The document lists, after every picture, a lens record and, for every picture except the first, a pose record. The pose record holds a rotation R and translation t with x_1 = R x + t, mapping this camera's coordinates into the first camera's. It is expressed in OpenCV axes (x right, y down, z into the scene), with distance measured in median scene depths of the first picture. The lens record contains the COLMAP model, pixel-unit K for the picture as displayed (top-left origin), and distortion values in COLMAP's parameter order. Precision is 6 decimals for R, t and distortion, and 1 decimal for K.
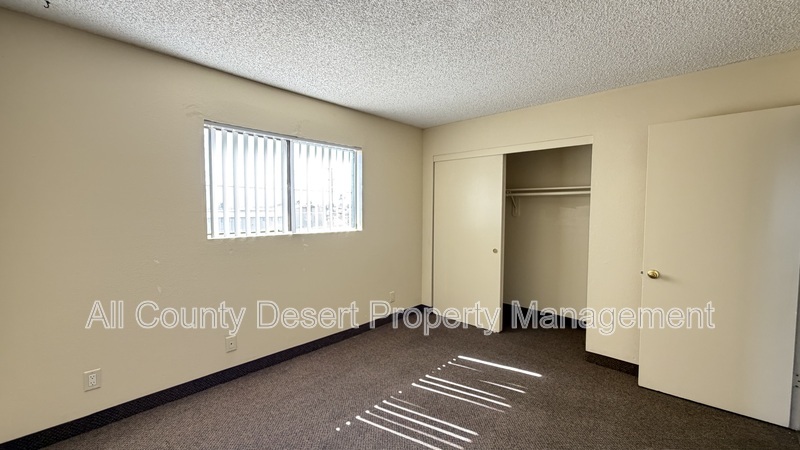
lens RADIAL K [[318.3, 0, 397.7], [0, 318.3, 225.2], [0, 0, 1]] dist [-0.000504, 0.000175]
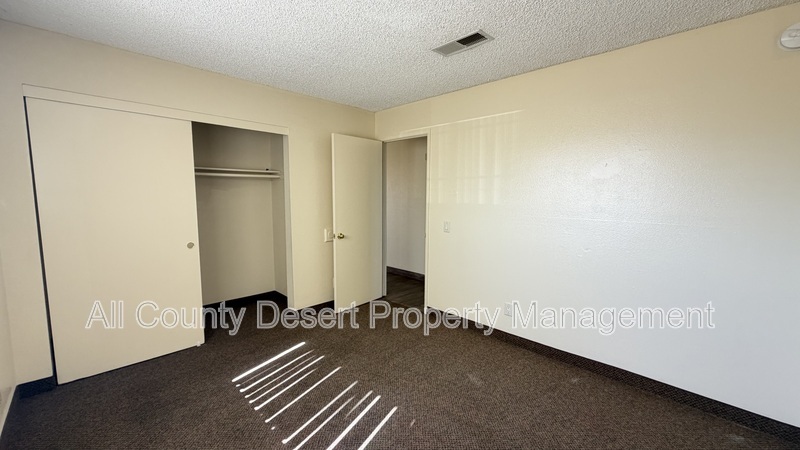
lens RADIAL K [[318.3, 0, 397.7], [0, 318.3, 225.2], [0, 0, 1]] dist [-0.000504, 0.000175]
pose [[0.013348, -0.103947, 0.994493, -0.548718], [0.049458, 0.993433, 0.103172, -0.028479], [-0.998687, 0.047809, 0.018401, 0.573097]]
